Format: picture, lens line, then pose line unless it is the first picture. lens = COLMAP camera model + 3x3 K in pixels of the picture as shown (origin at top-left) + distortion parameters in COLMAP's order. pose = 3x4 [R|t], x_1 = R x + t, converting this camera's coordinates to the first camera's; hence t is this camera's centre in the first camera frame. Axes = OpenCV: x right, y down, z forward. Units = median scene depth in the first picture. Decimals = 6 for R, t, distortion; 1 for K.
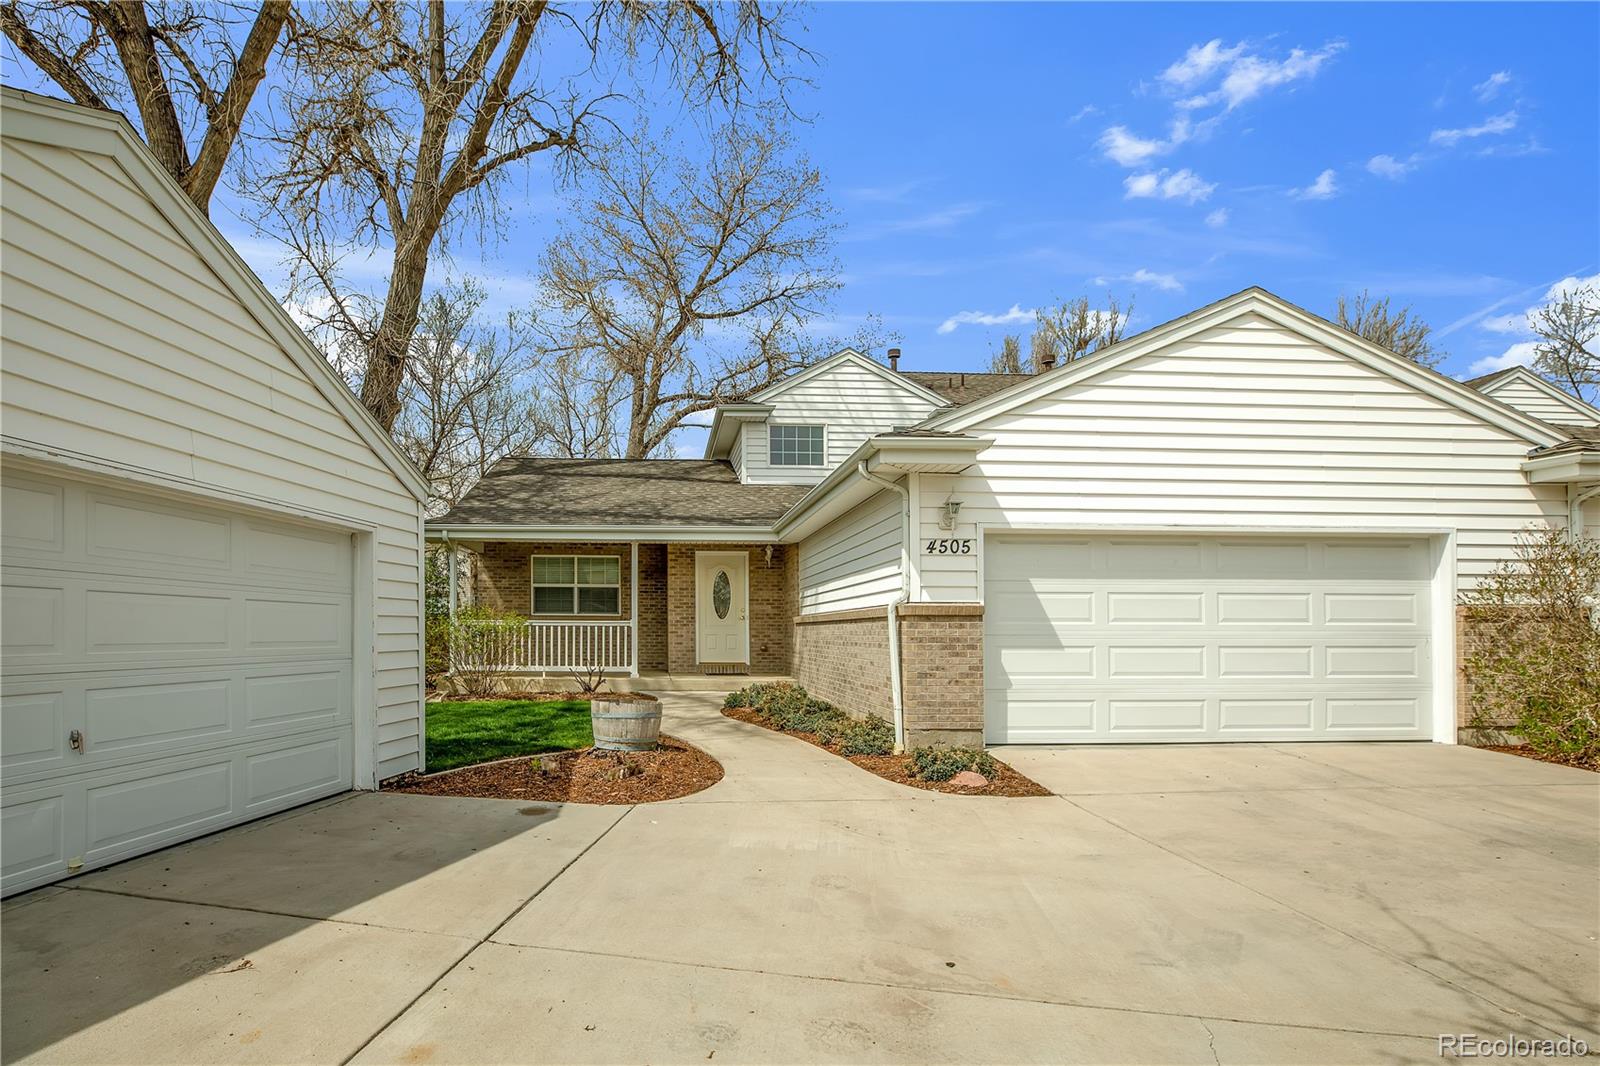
lens RADIAL K [[768.9, 0, 809.7], [0, 768.9, 532.7], [0, 0, 1]] dist [-0.002507, -0.000015]
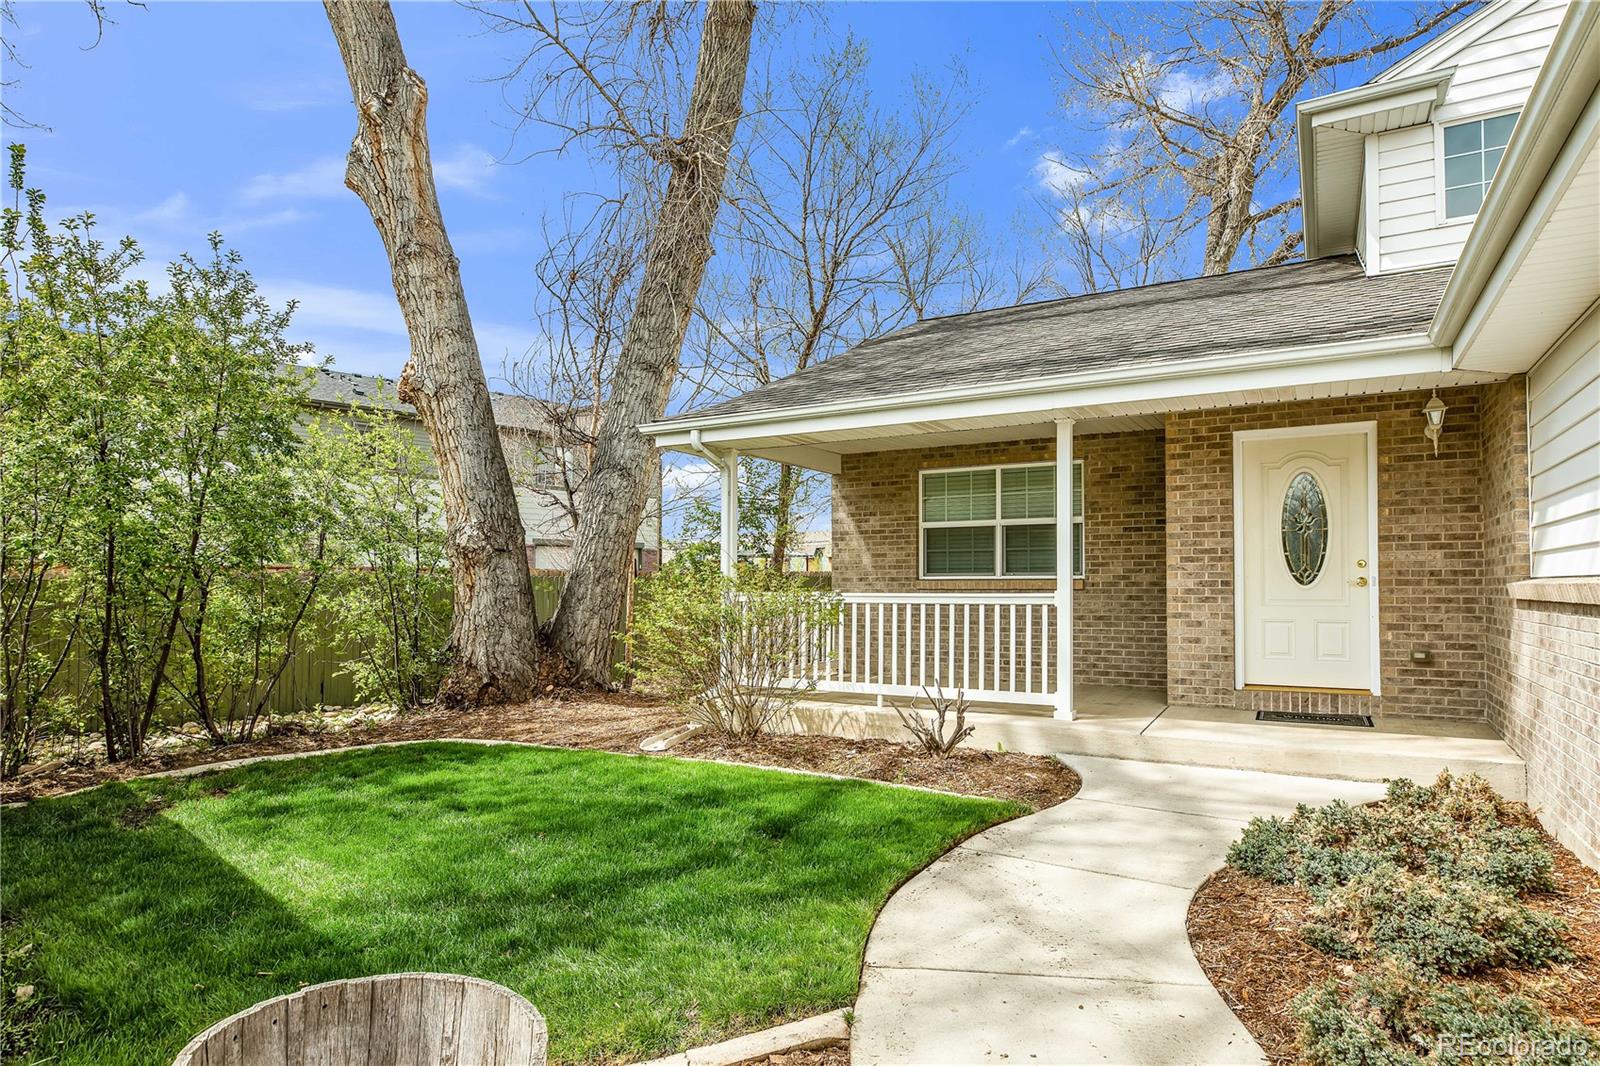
lens RADIAL K [[904.6, 0, 801.6], [0, 904.6, 584.7], [0, 0, 1]] dist [-0.021523, -0.000214]
pose [[0.755660, -0.001540, -0.654962, 0.001560], [0.085310, 0.991710, 0.096095, 0.041510], [0.649384, -0.128490, 0.749527, 0.456566]]
